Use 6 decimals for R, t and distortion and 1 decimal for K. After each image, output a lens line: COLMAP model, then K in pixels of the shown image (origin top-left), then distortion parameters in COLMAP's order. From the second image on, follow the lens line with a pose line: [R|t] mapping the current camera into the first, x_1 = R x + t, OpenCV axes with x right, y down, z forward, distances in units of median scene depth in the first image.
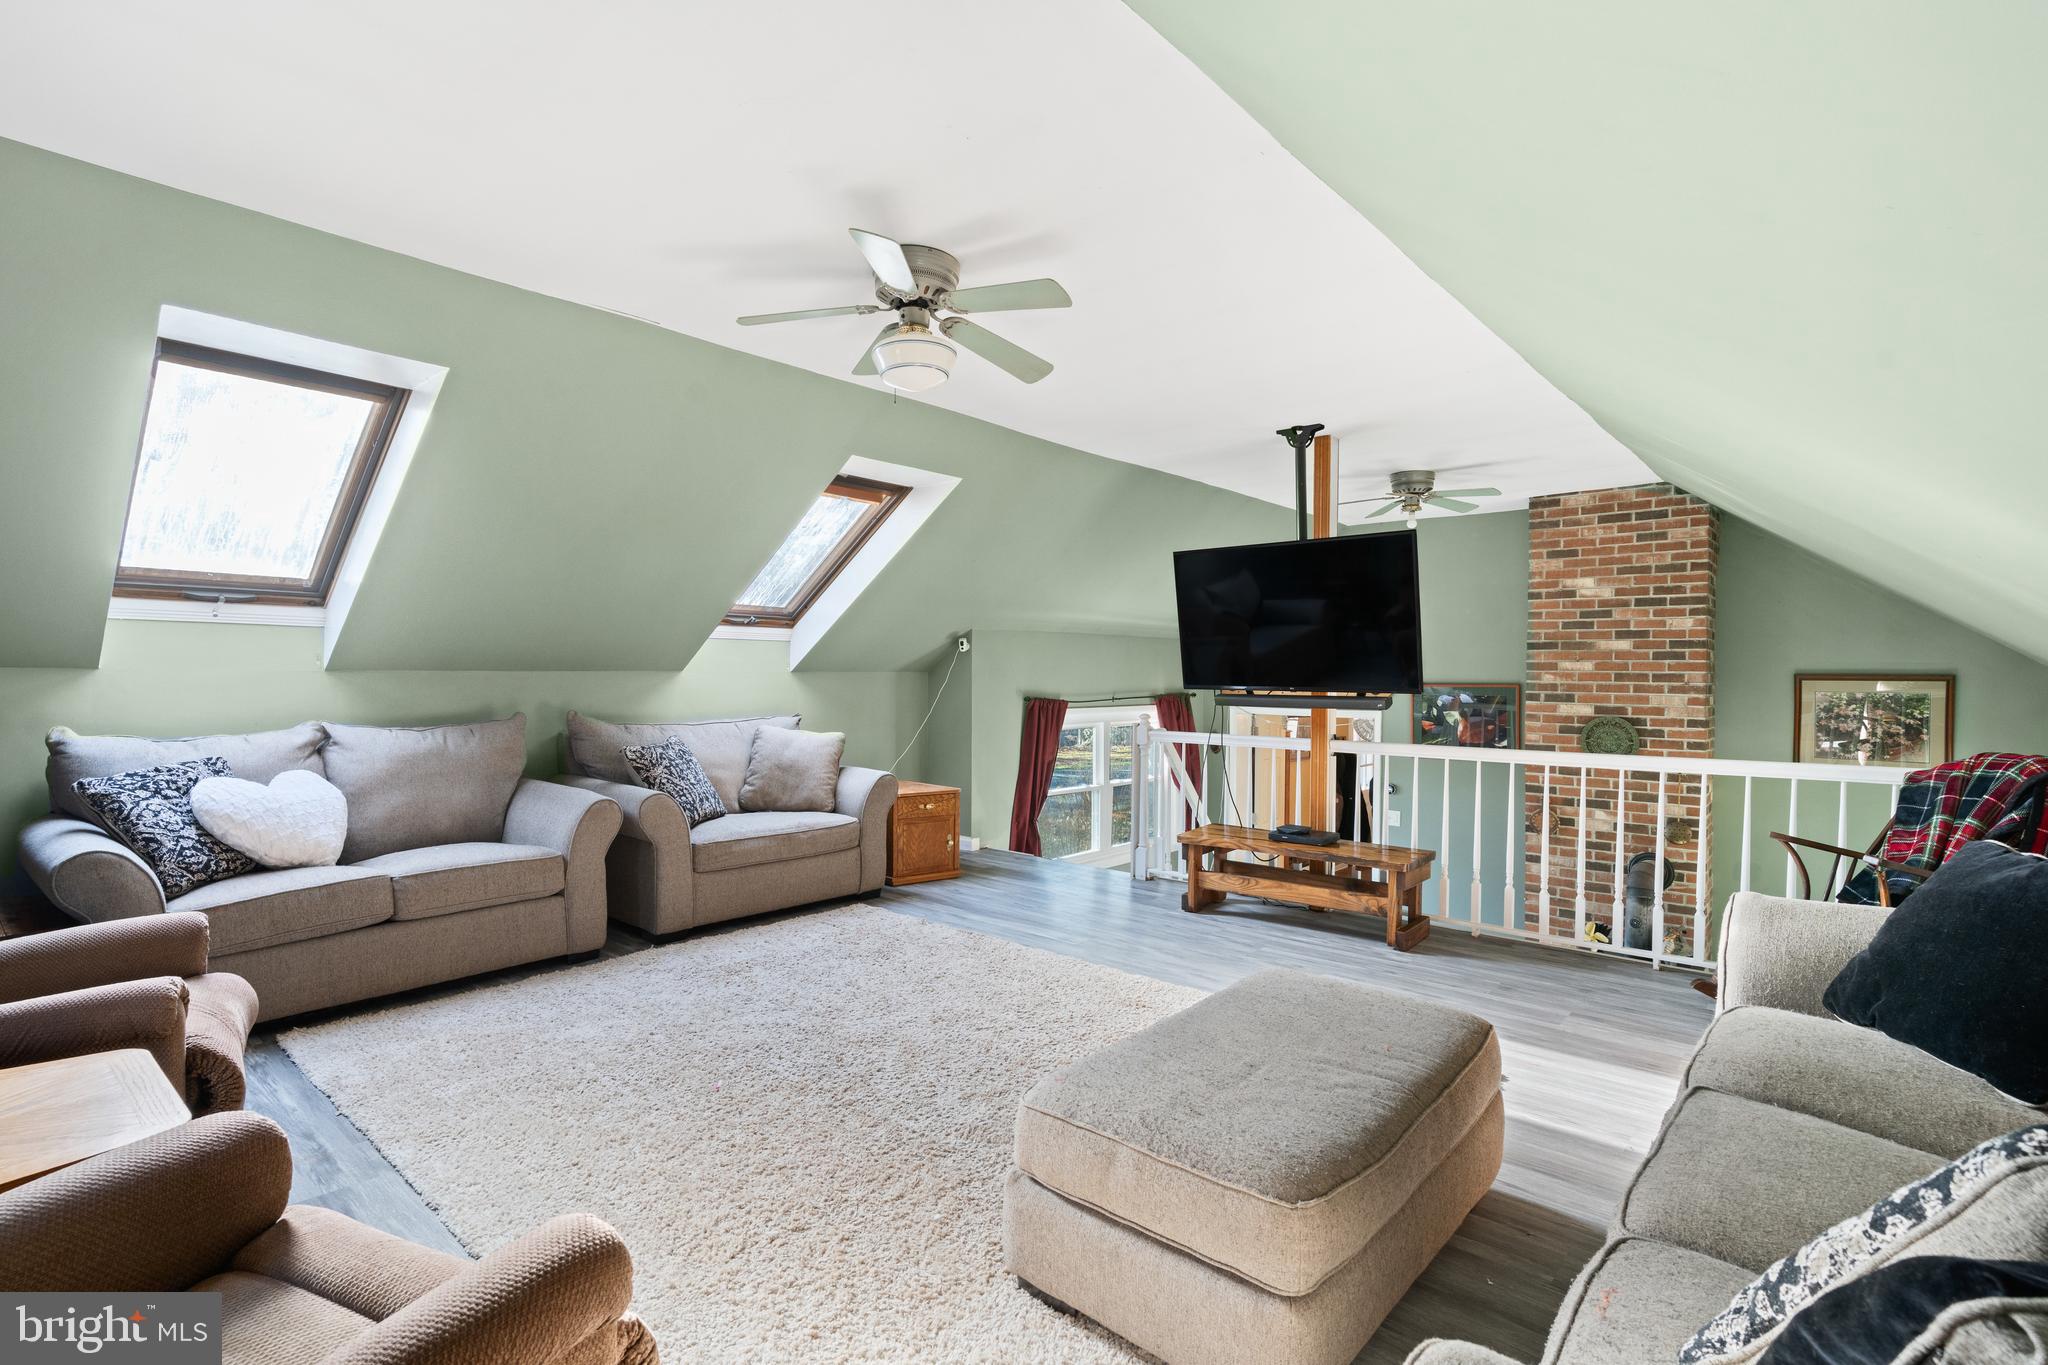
lens RADIAL K [[985.0, 0, 1021.7], [0, 985.0, 679.6], [0, 0, 1]] dist [-0.001188, 0.001188]
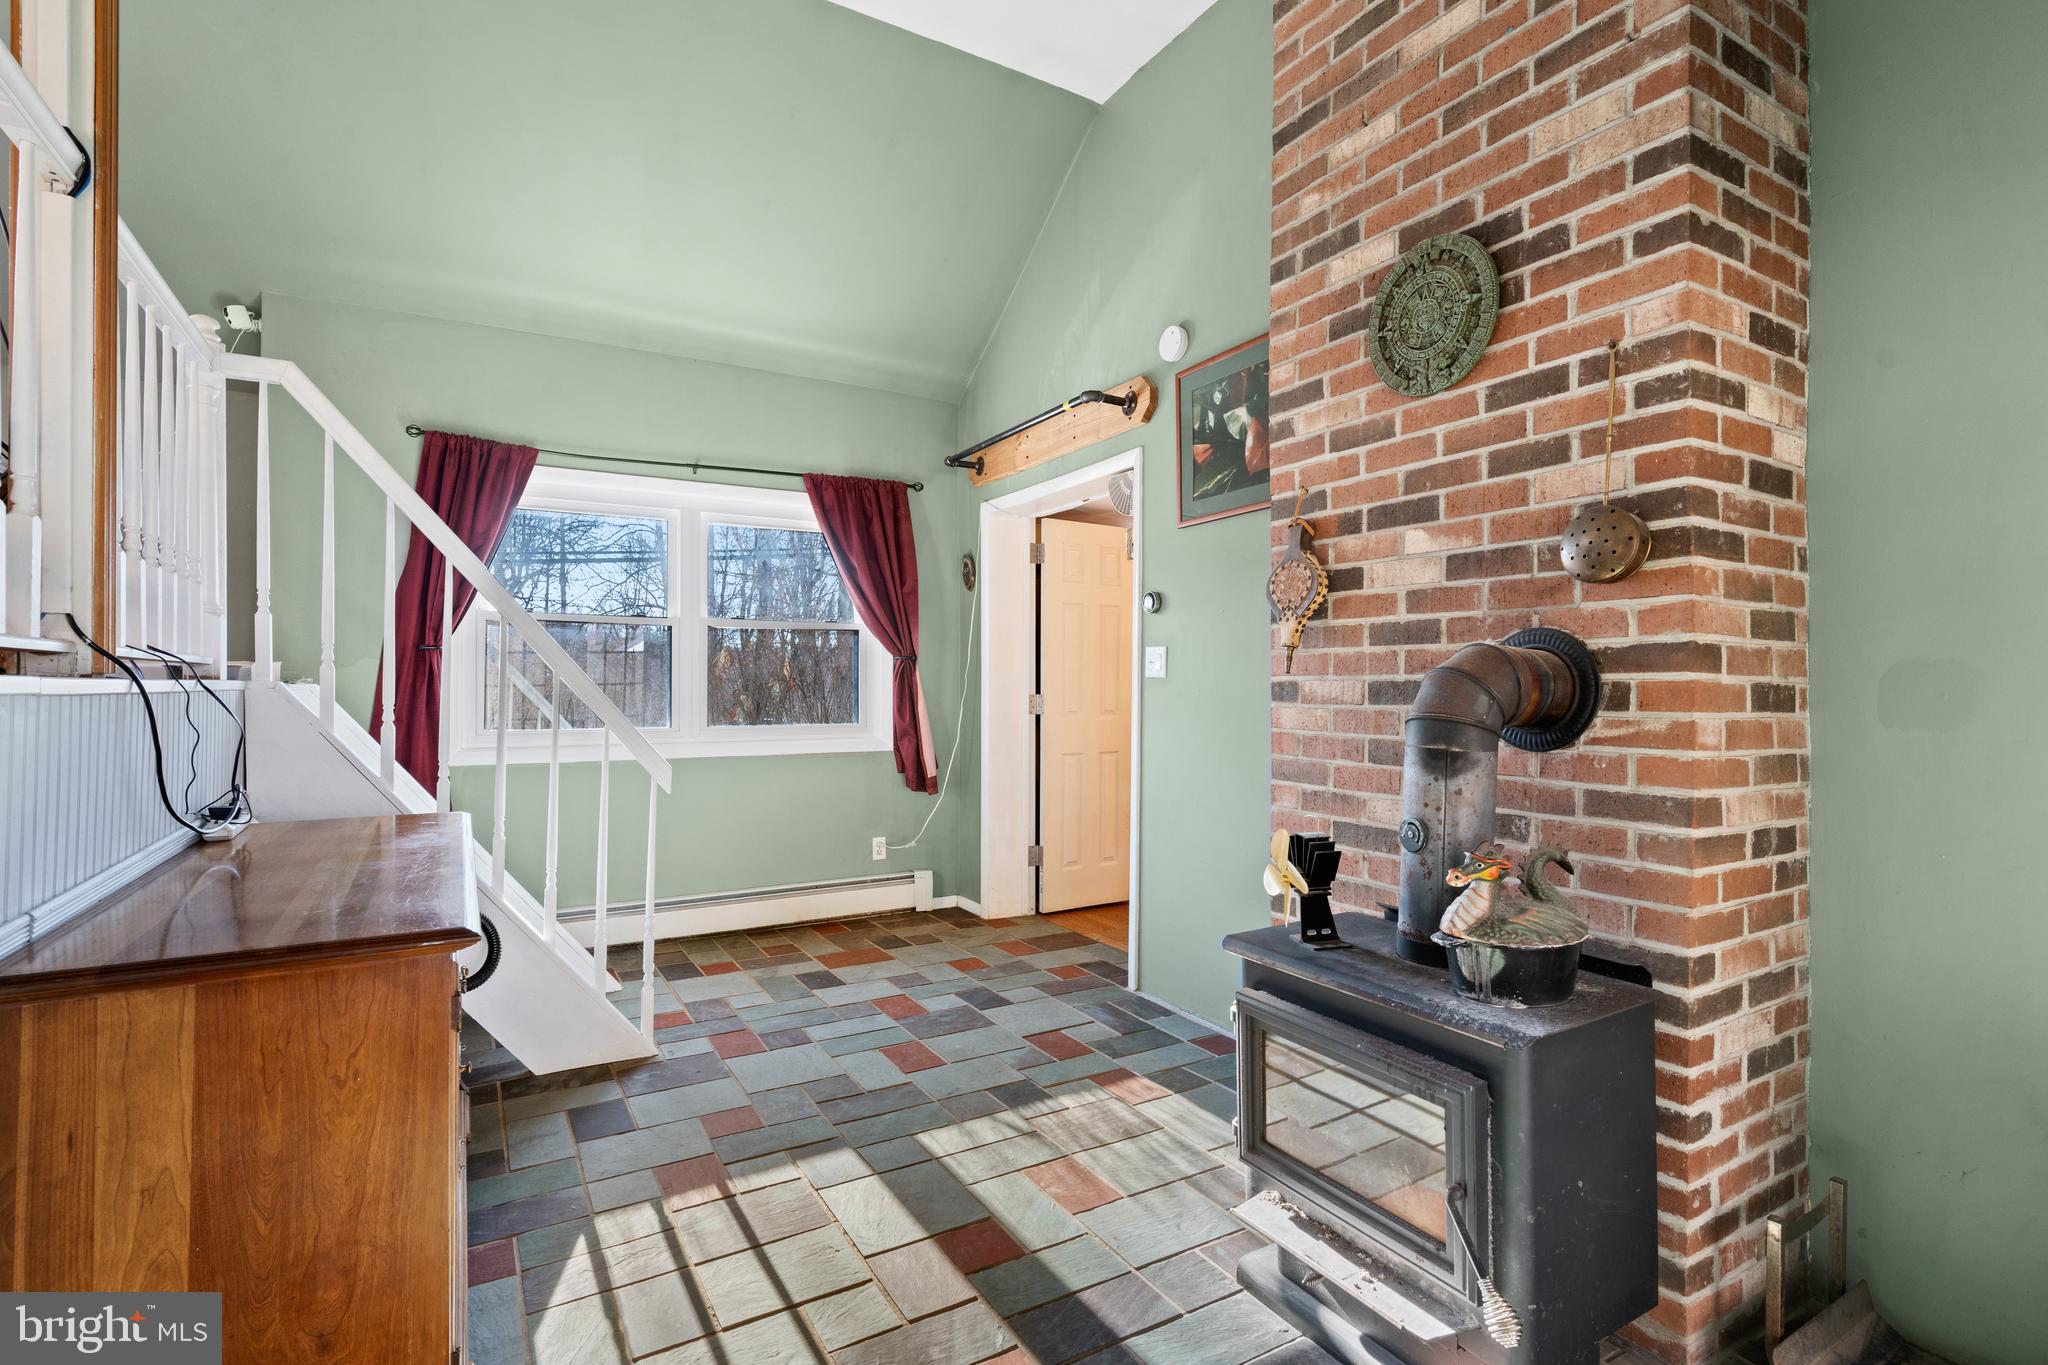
lens RADIAL K [[985.0, 0, 1023.0], [0, 985.0, 683.6], [0, 0, 1]] dist [-0.001188, 0.001188]
pose [[0.948408, -0.010491, -0.316879, 0.571716], [0.006697, 0.999892, -0.013060, 0.192180], [0.316982, 0.010264, 0.948376, 0.640174]]
